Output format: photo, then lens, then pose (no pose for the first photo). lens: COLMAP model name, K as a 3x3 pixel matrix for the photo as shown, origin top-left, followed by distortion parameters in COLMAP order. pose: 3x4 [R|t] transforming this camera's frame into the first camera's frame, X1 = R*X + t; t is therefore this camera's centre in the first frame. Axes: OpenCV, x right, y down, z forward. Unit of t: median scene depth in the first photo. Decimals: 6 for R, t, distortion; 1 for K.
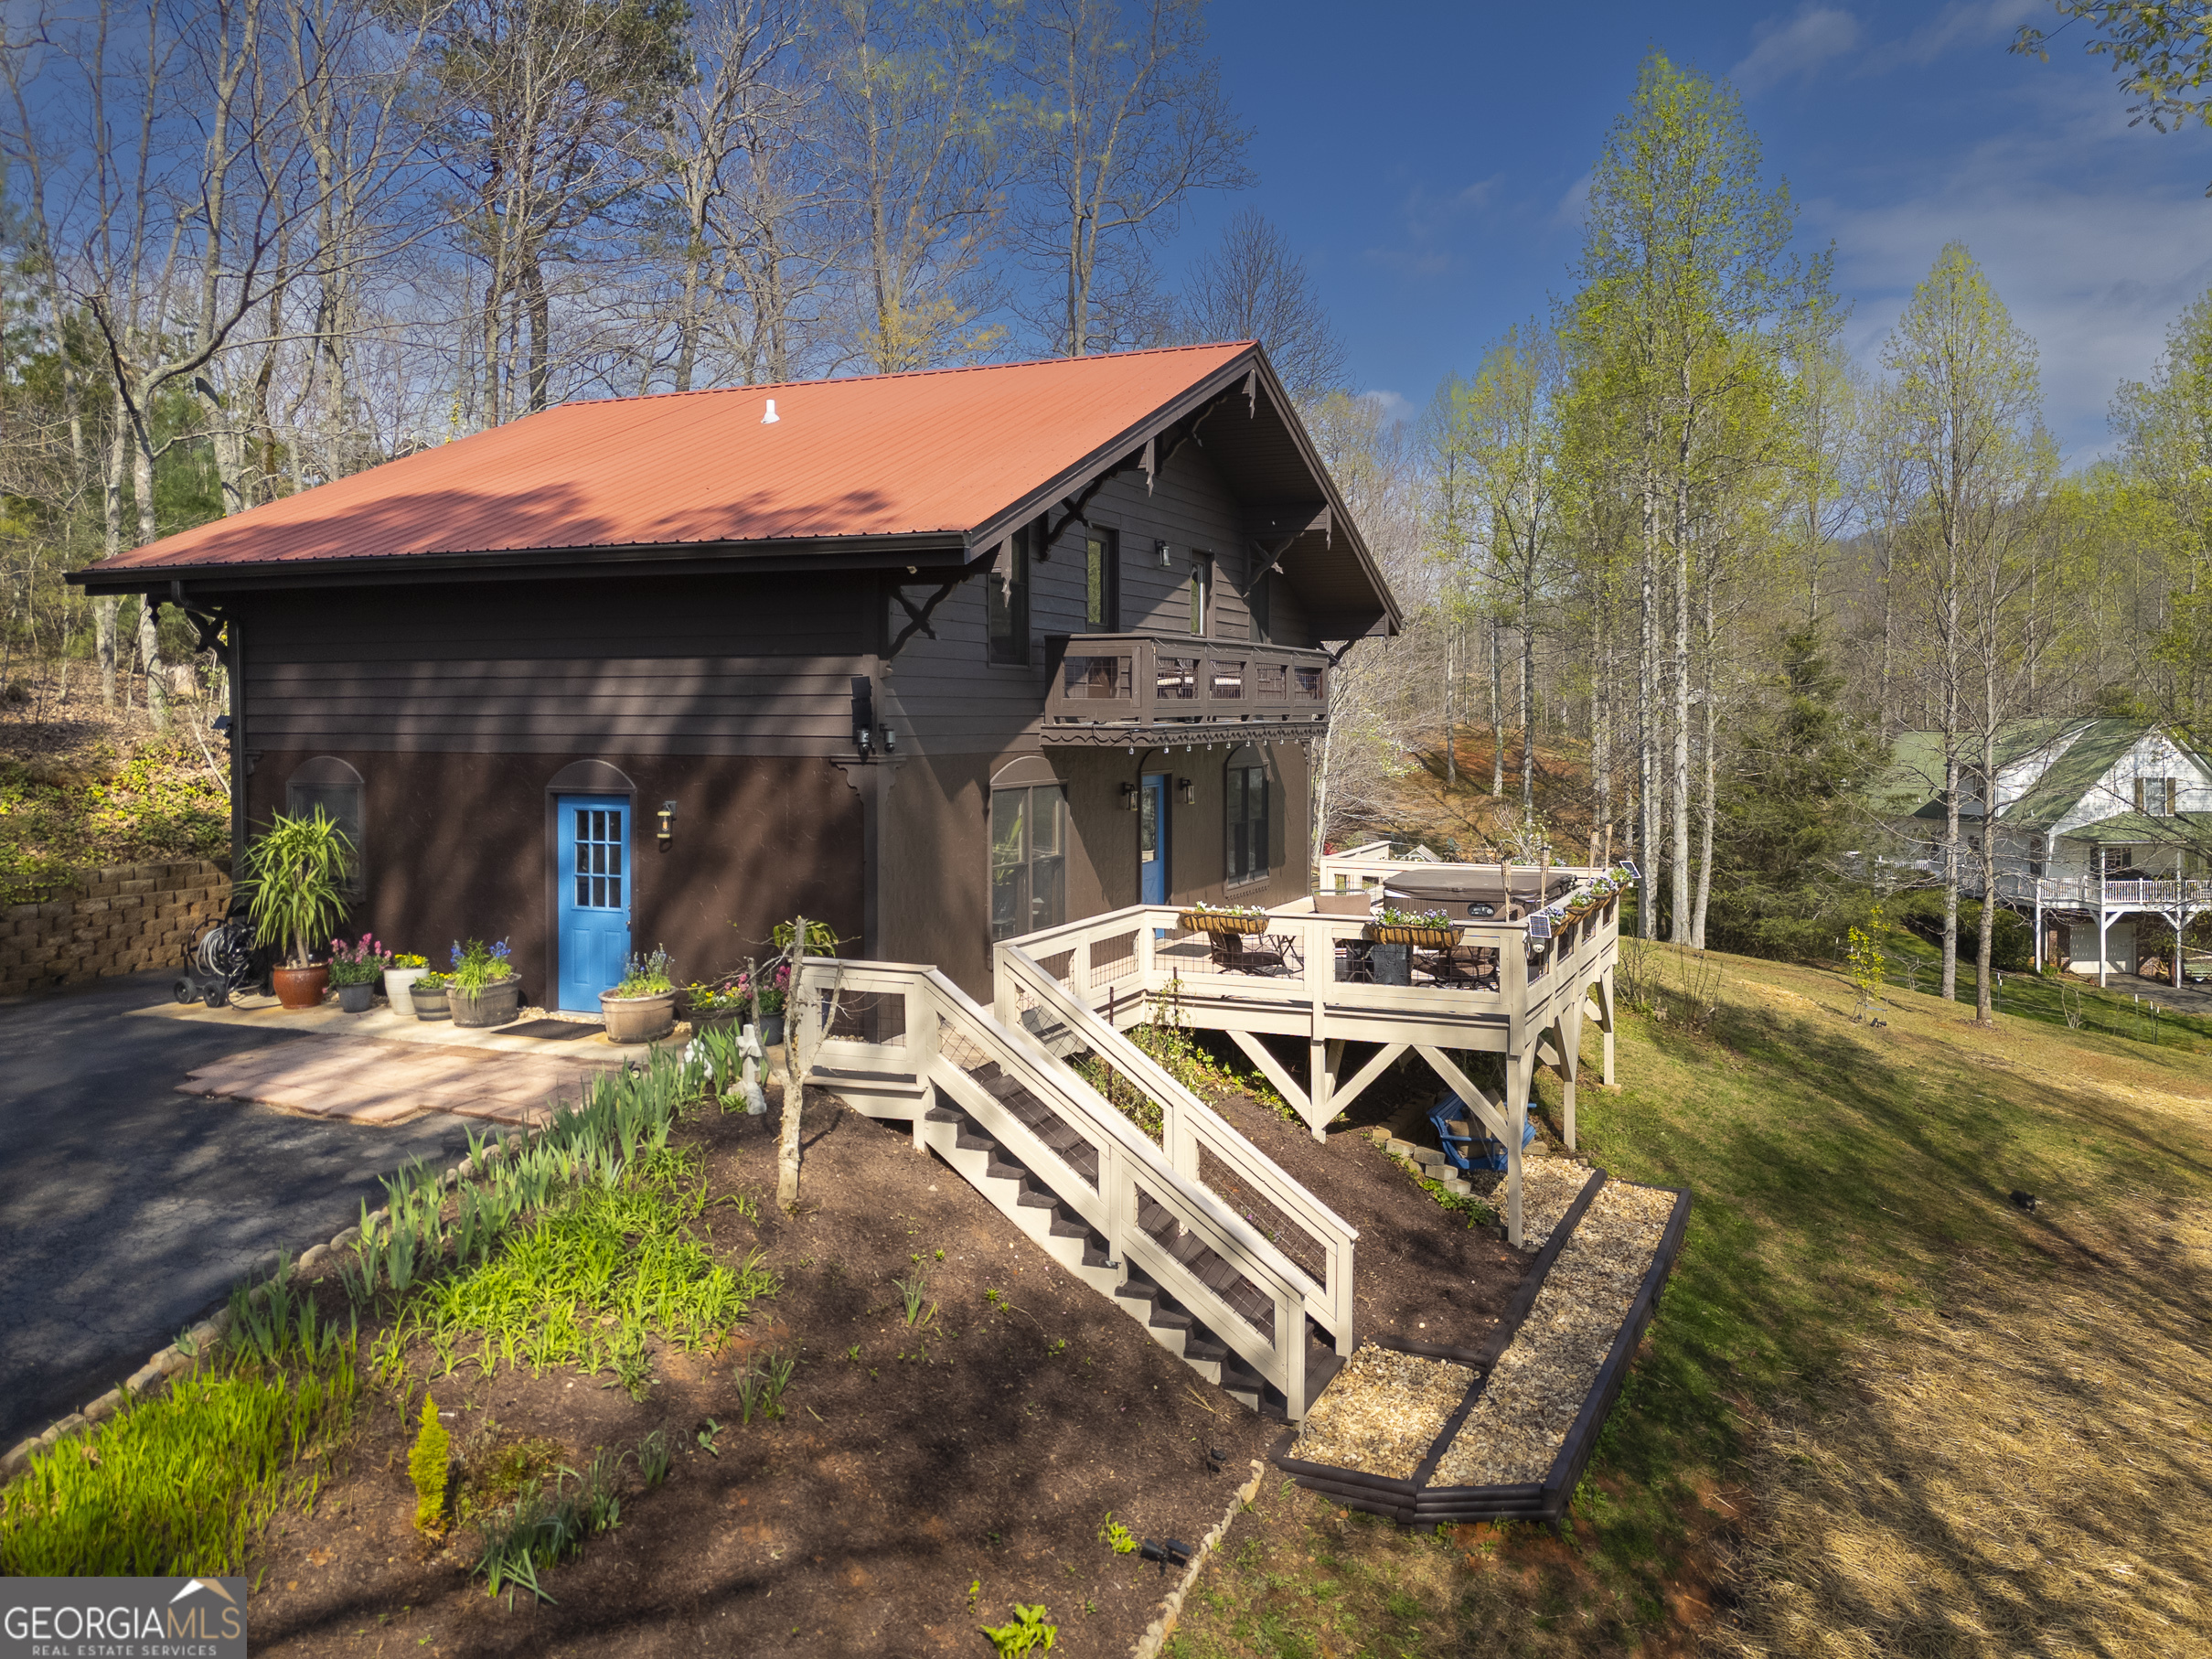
lens RADIAL K [[1653.1, 0, 1156.2], [0, 1653.1, 732.7], [0, 0, 1]] dist [0.074195, -0.117306]
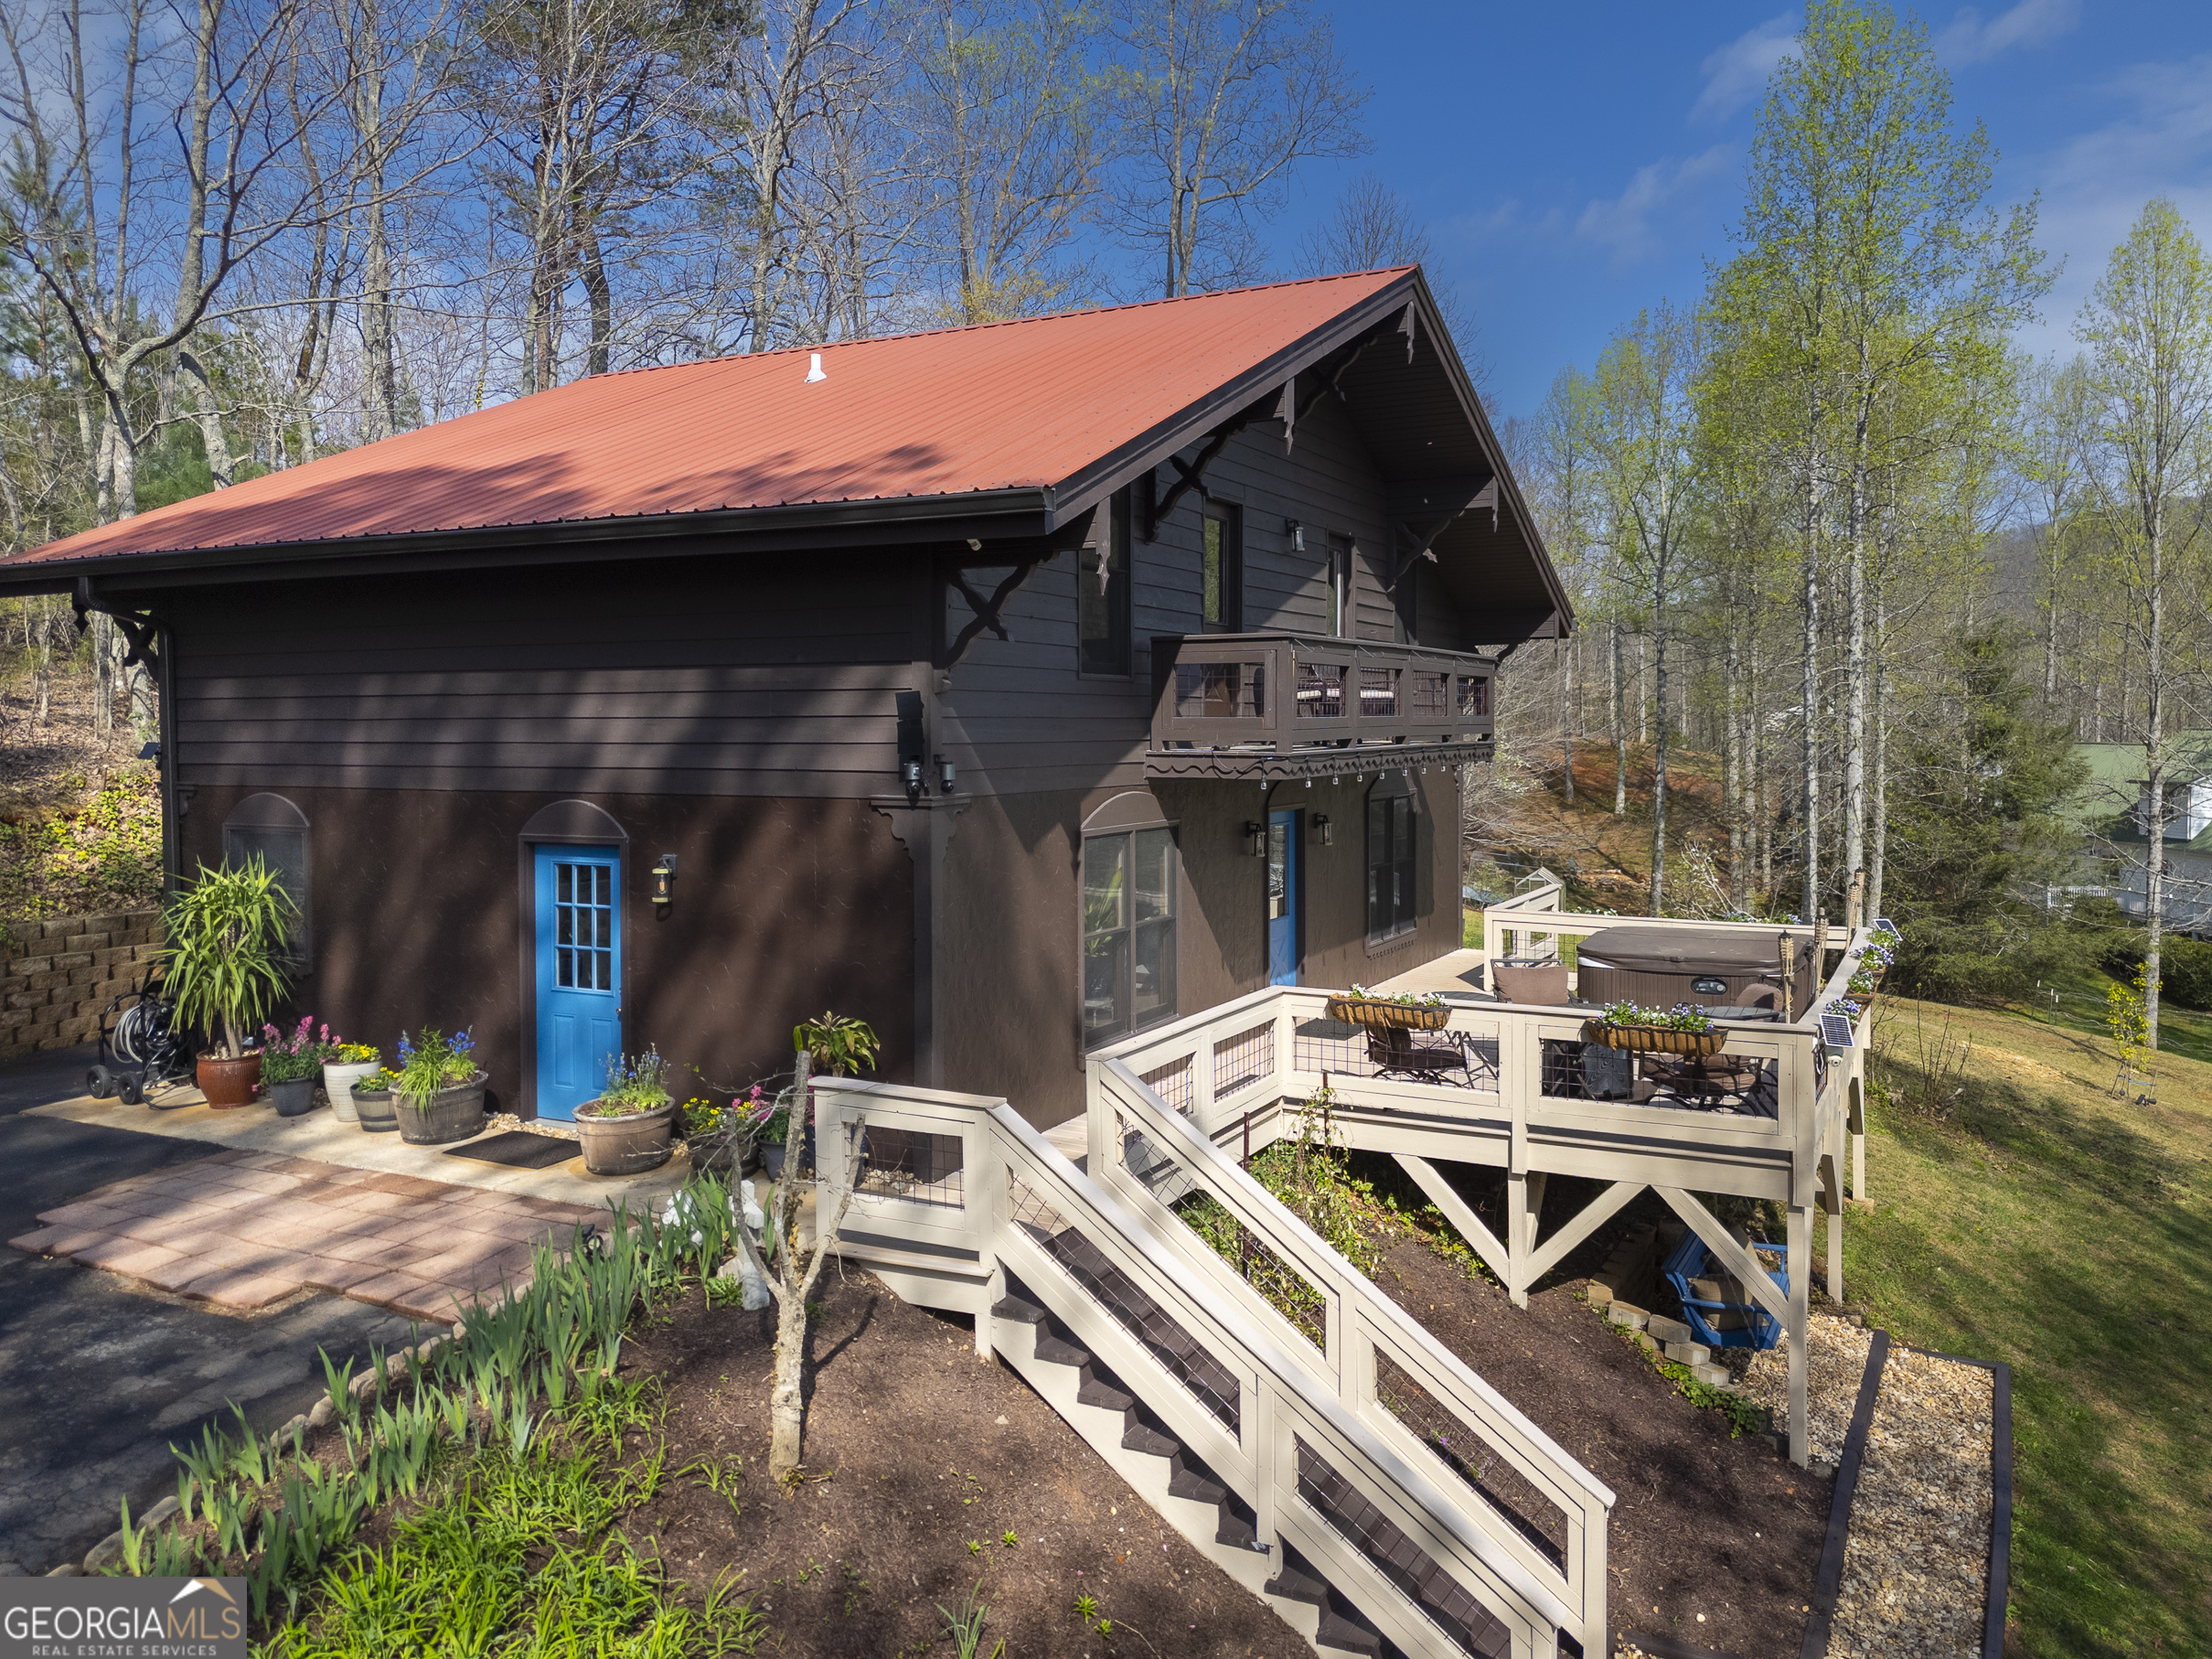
lens RADIAL K [[1680.0, 0, 1105.1], [0, 1680.0, 730.6], [0, 0, 1]] dist [0.003478, 0.000108]
pose [[0.996191, -0.002795, -0.087158, -0.021633], [0.001999, 0.999956, -0.009219, -0.007870], [0.087180, 0.009010, 0.996152, 0.226327]]
